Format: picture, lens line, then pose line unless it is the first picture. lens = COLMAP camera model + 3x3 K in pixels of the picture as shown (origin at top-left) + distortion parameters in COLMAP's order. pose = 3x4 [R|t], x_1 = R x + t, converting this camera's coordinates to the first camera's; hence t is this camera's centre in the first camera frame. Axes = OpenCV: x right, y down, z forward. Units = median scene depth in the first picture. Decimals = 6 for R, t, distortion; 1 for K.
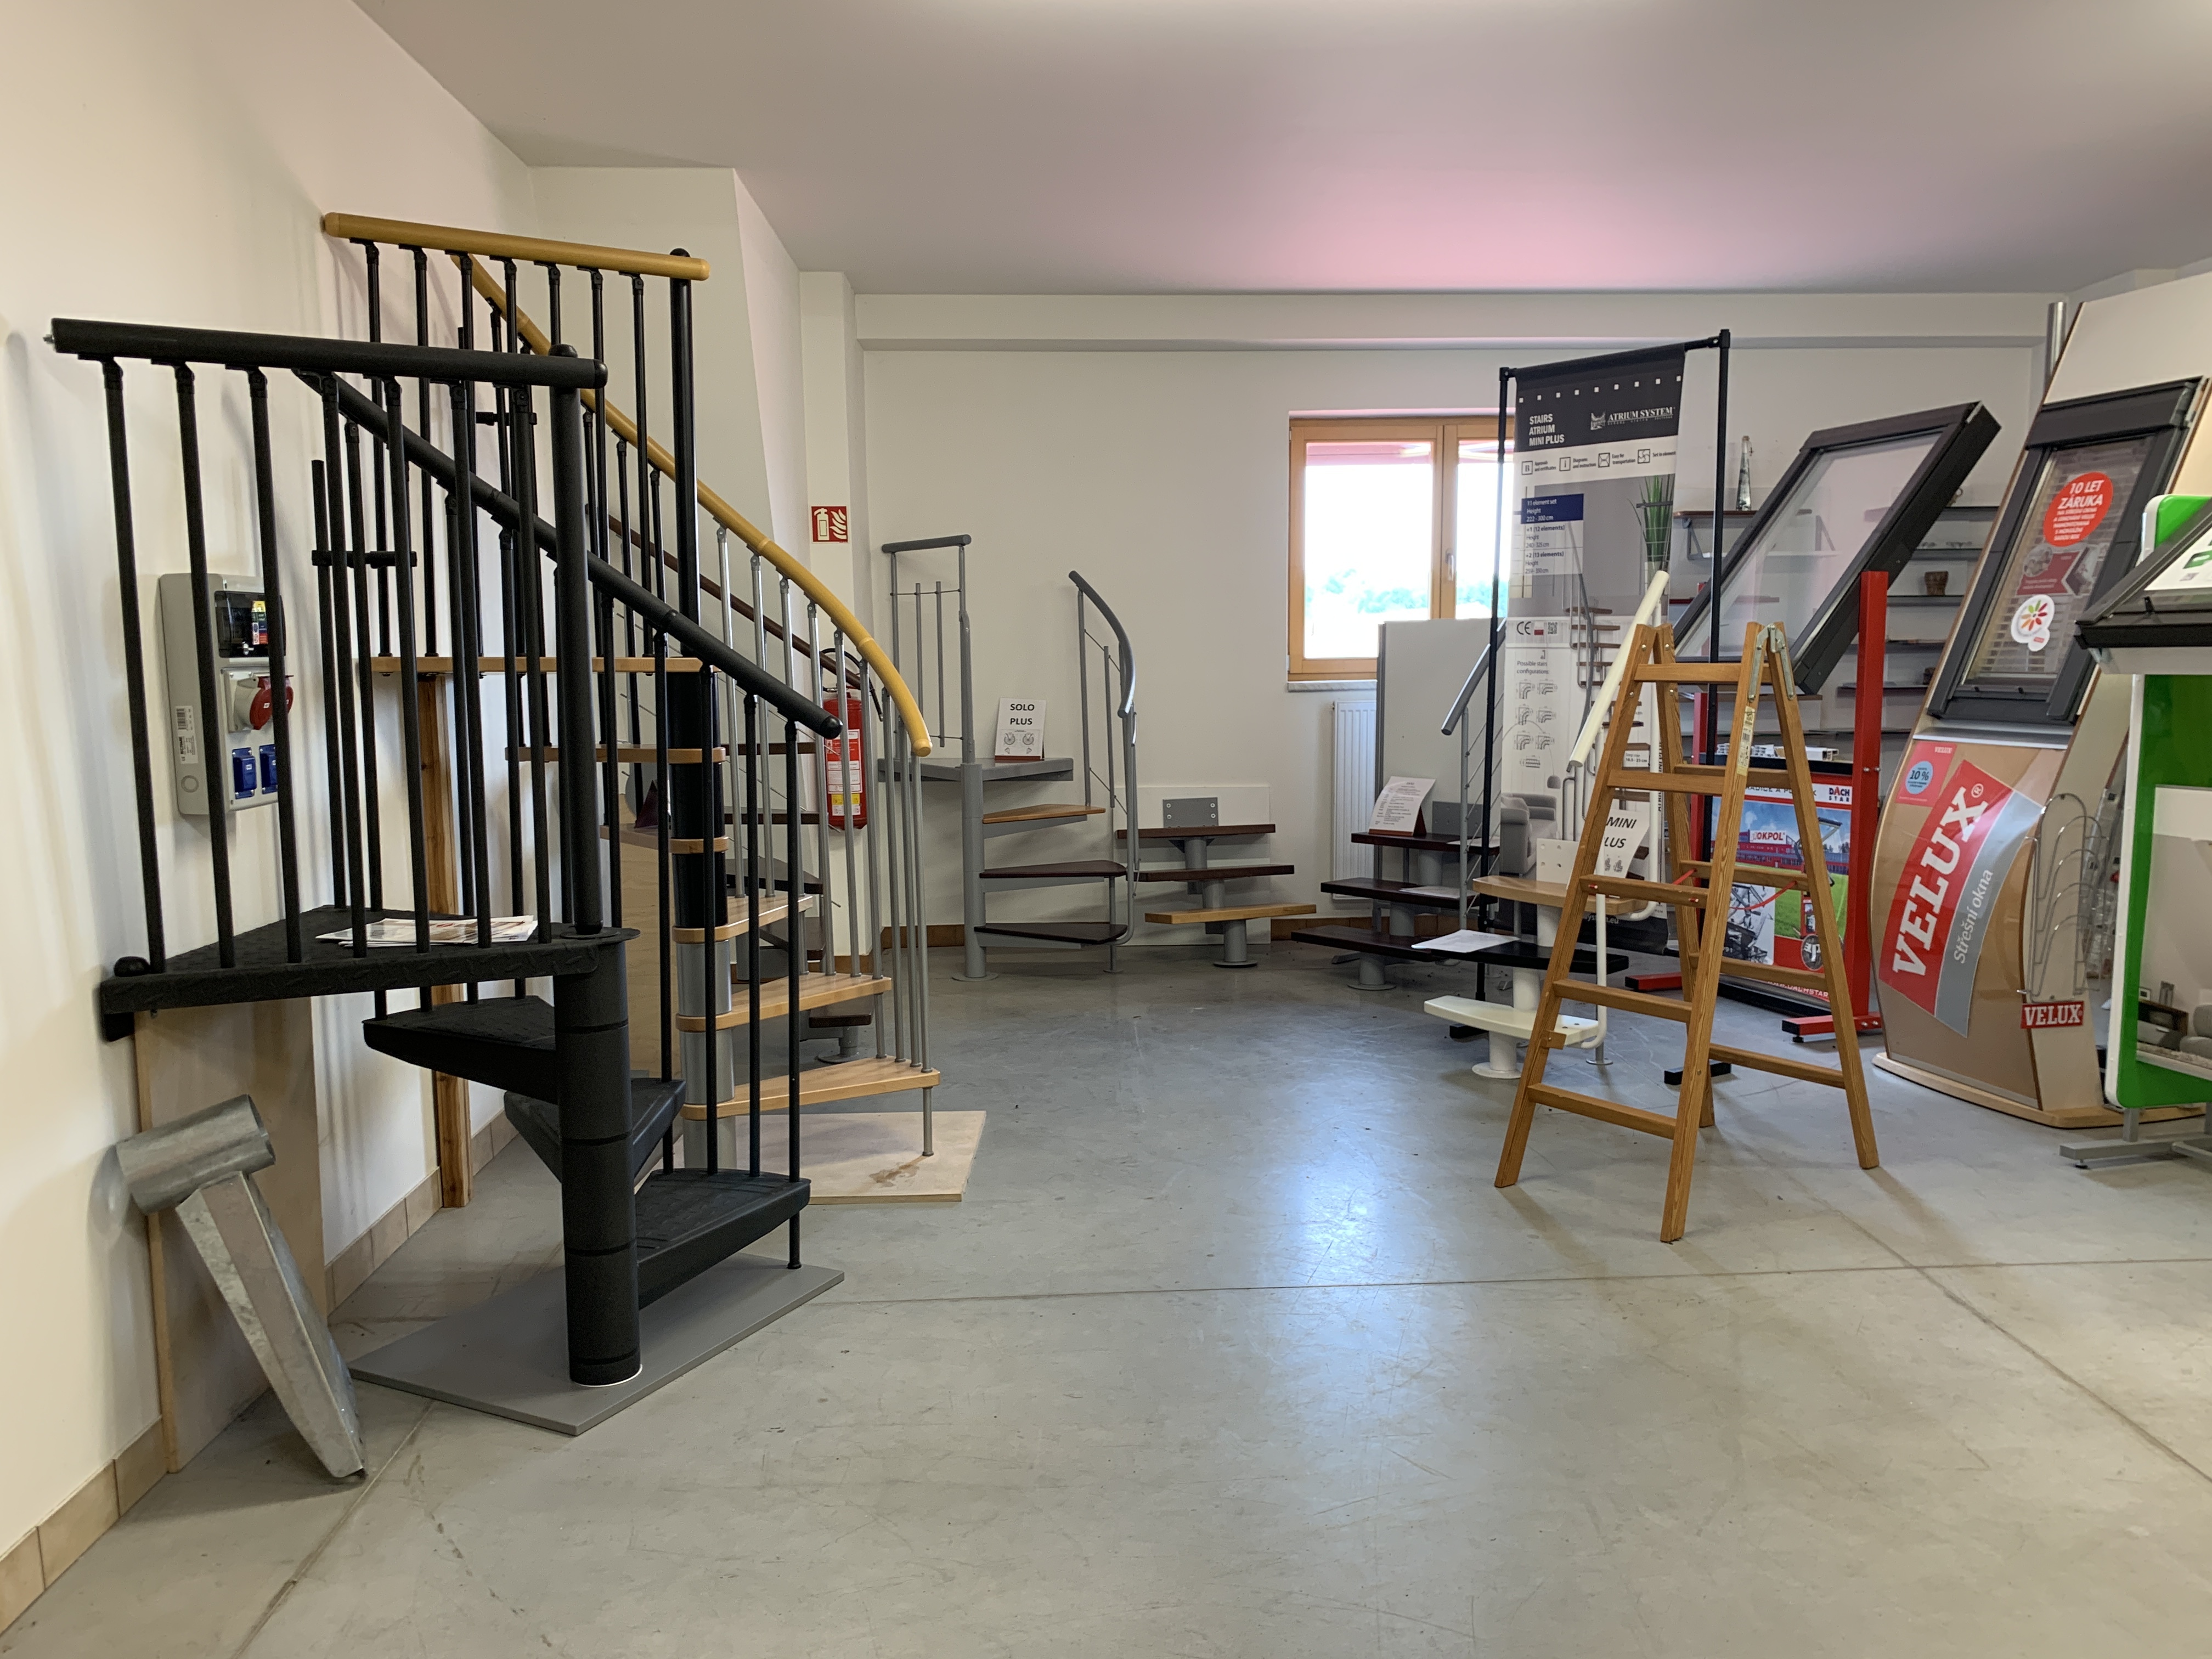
lens RADIAL K [[1667.8, 0, 1107.4], [0, 1667.8, 860.1], [0, 0, 1]] dist [-0.005692, -0.006528]
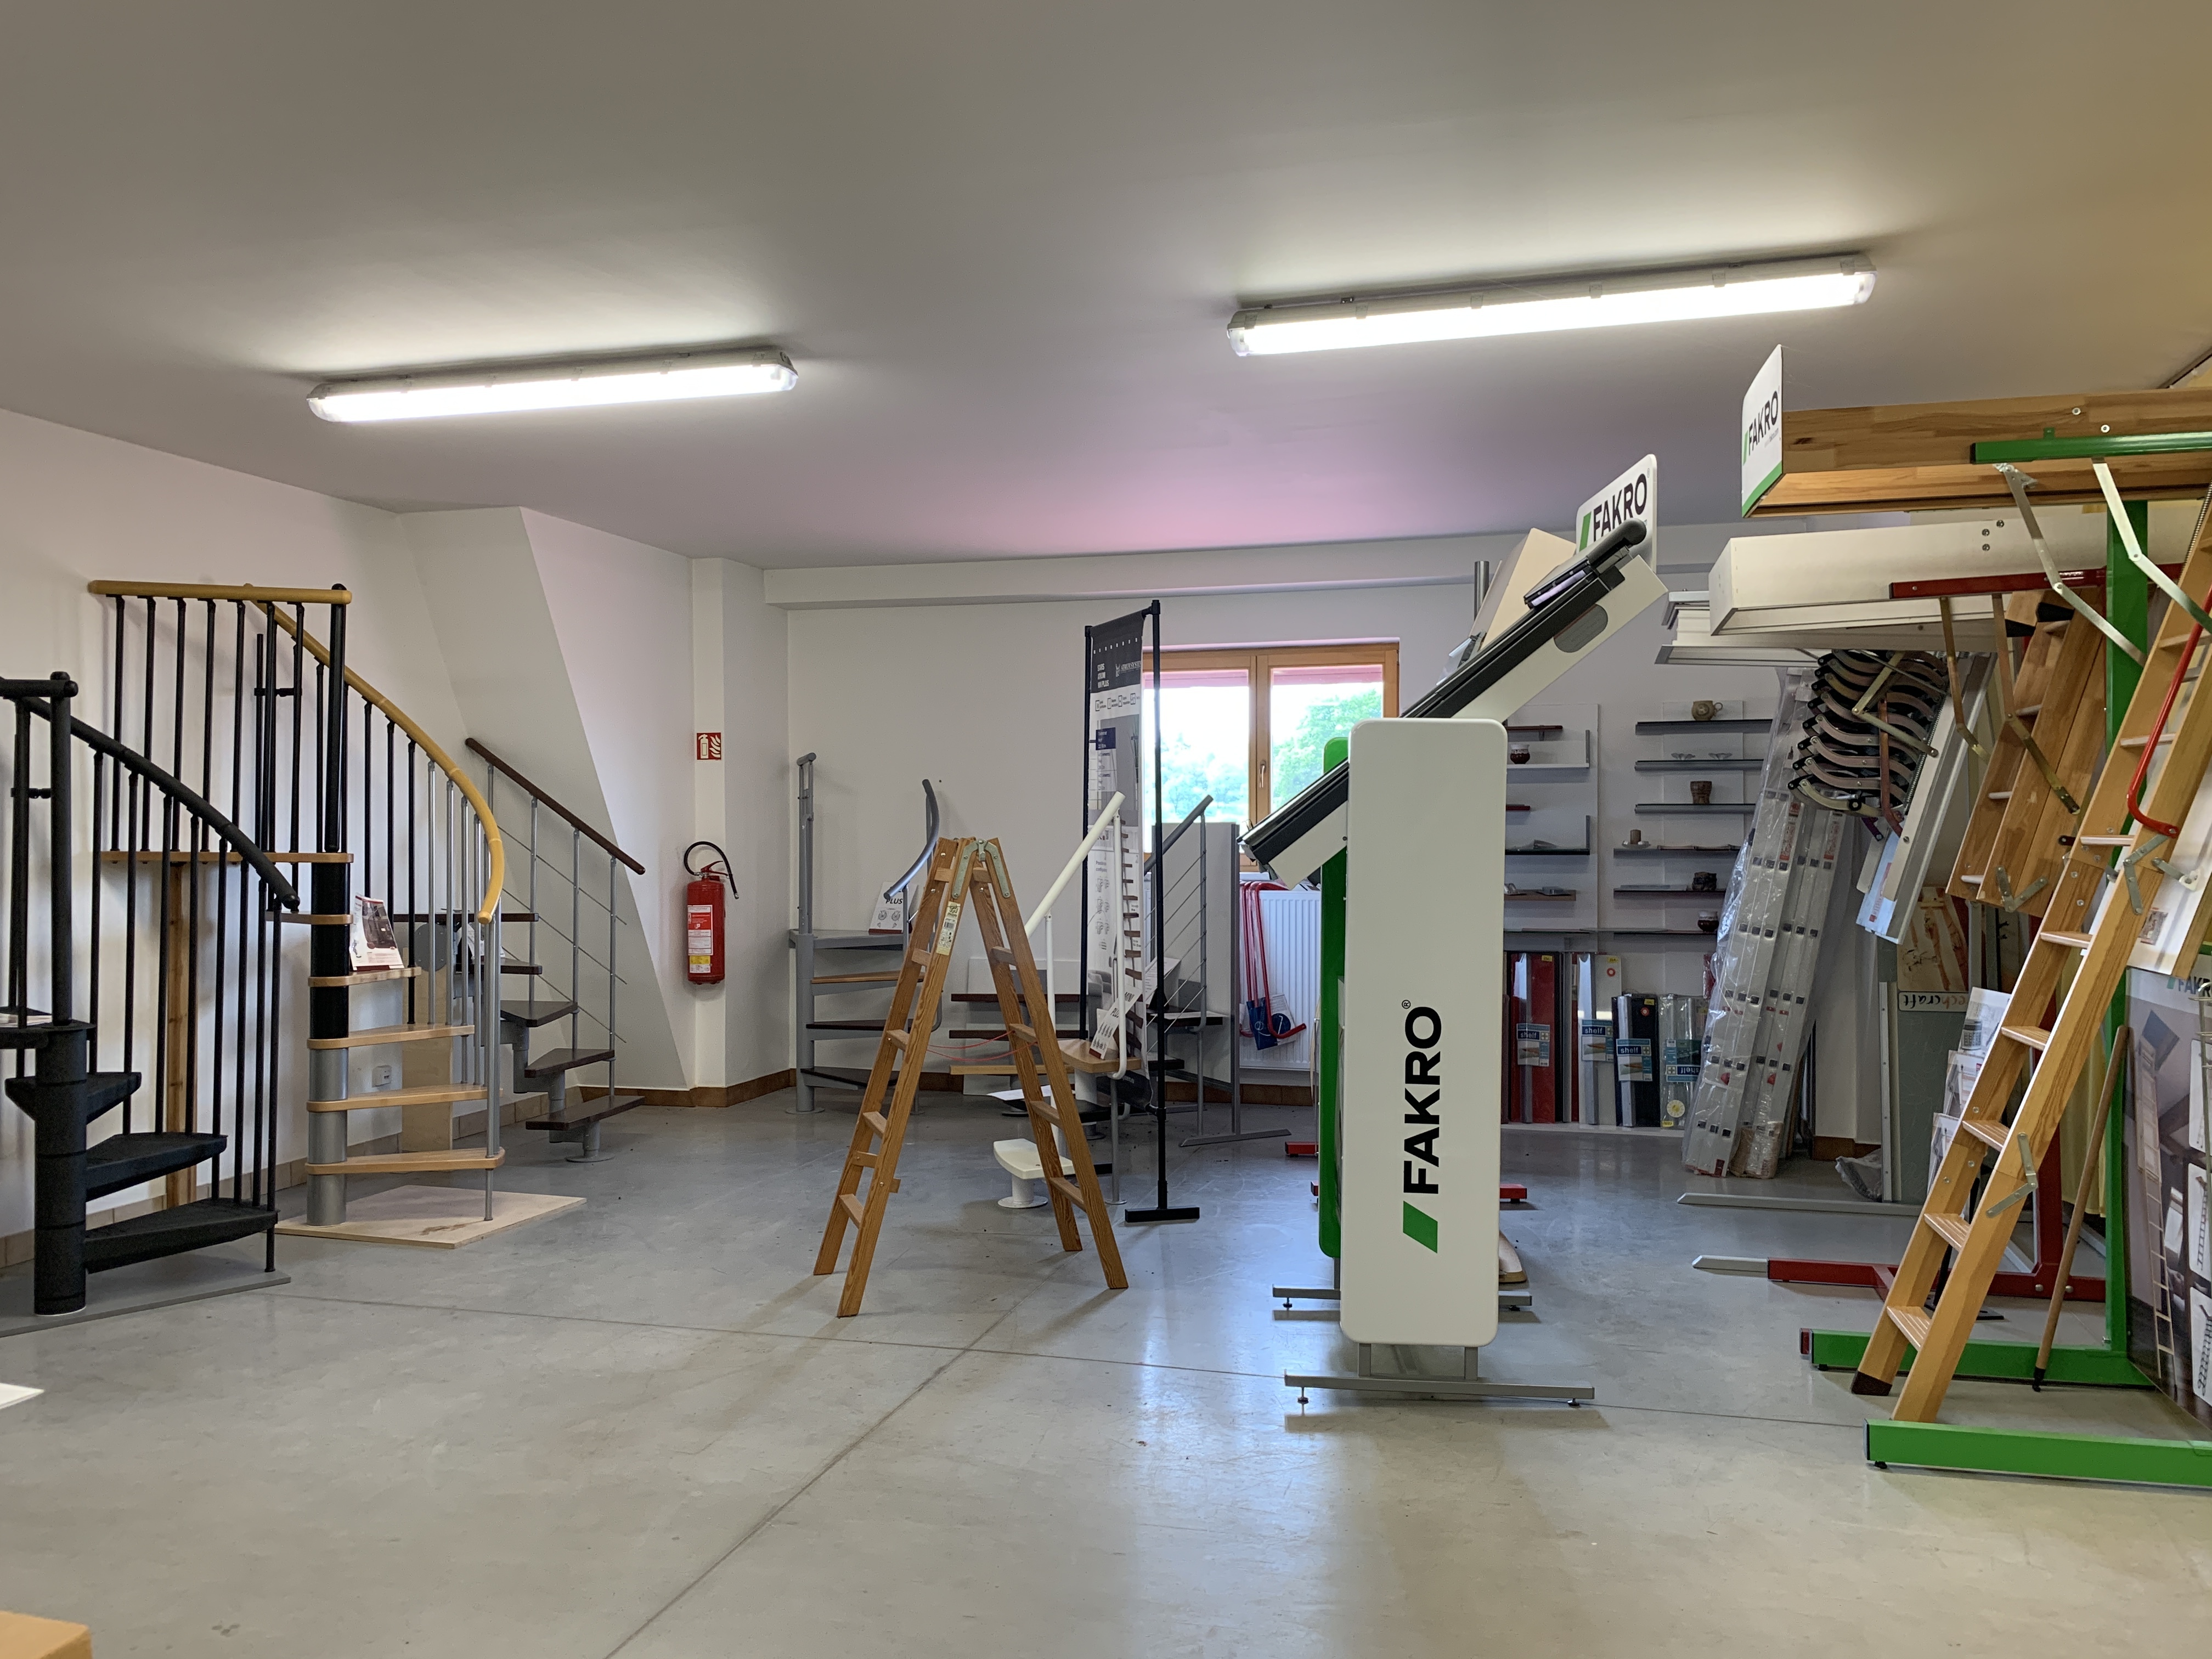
lens RADIAL K [[1671.2, 0, 1108.5], [0, 1671.2, 818.3], [0, 0, 1]] dist [0.061022, -0.071855]
pose [[0.951419, 0.009483, -0.307754, 0.881854], [-0.049557, 0.991211, -0.122661, -0.004145], [0.303886, 0.131953, 0.943526, -0.205514]]
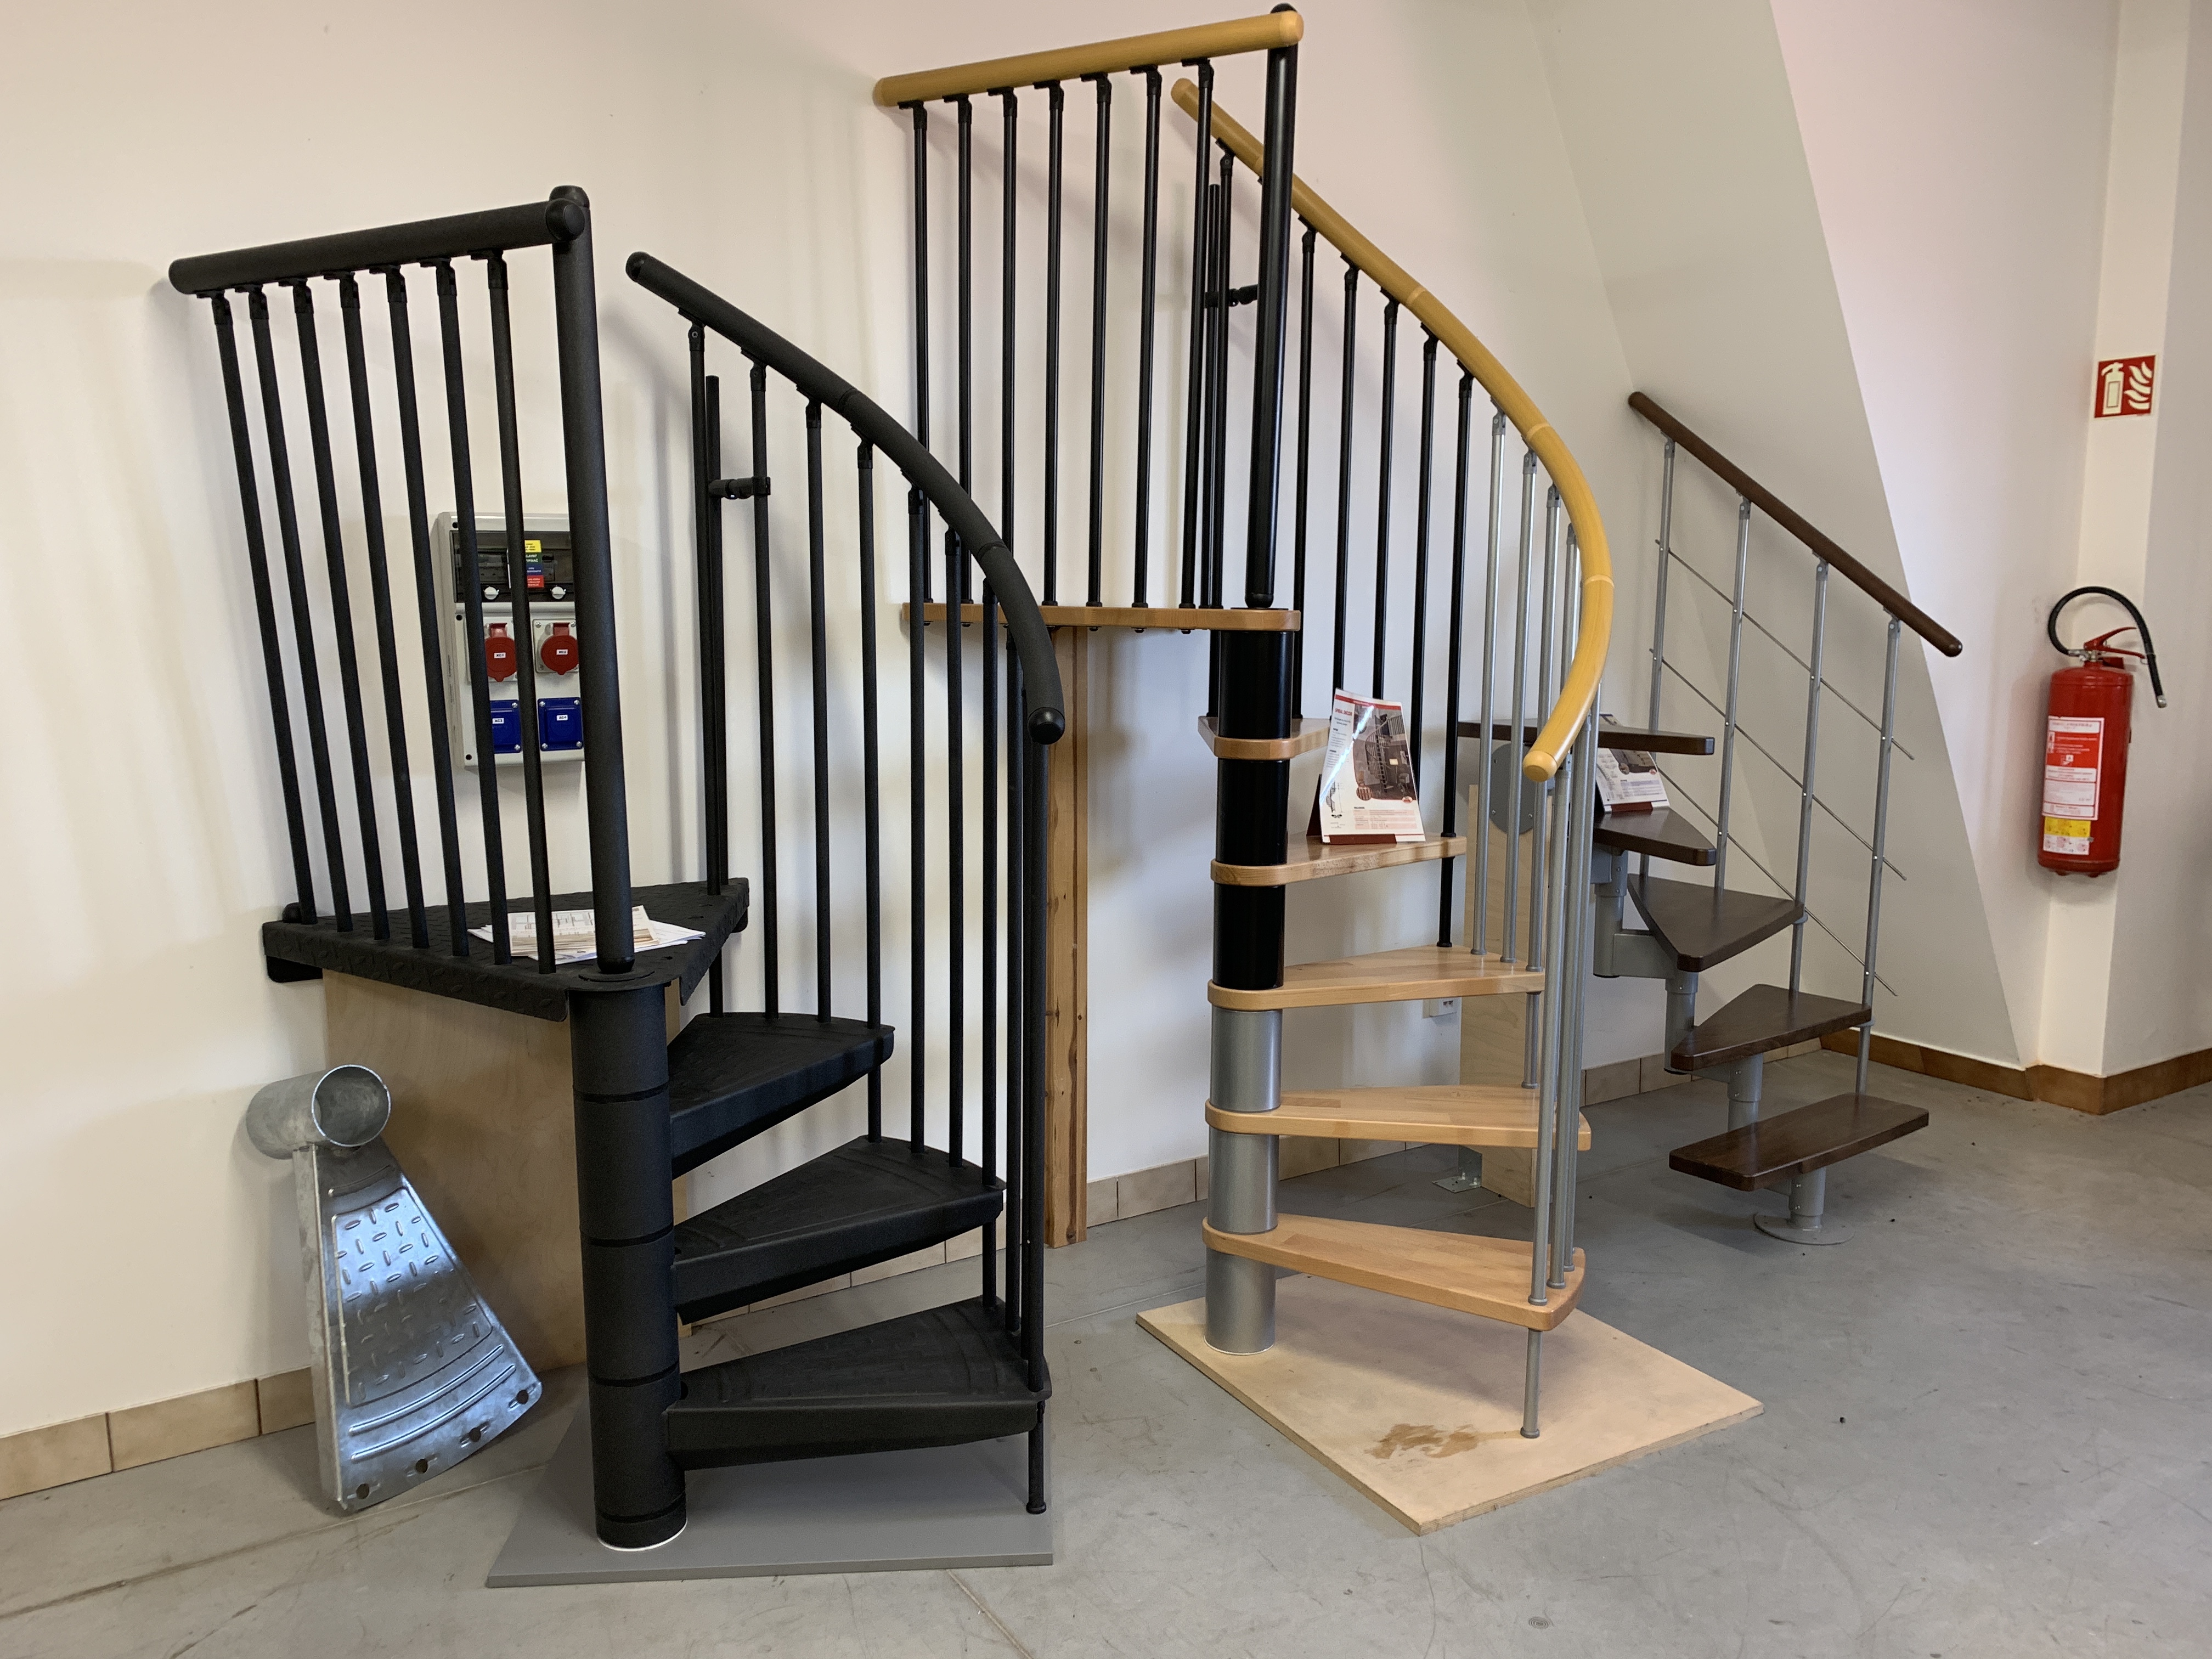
lens RADIAL K [[1691.6, 0, 1106.0], [0, 1691.6, 849.5], [0, 0, 1]] dist [0.036390, -0.067469]
pose [[0.498412, 0.148787, -0.854077, 0.350560], [-0.113827, 0.987865, 0.105668, -0.092228], [0.859435, 0.044551, 0.509300, 0.602341]]
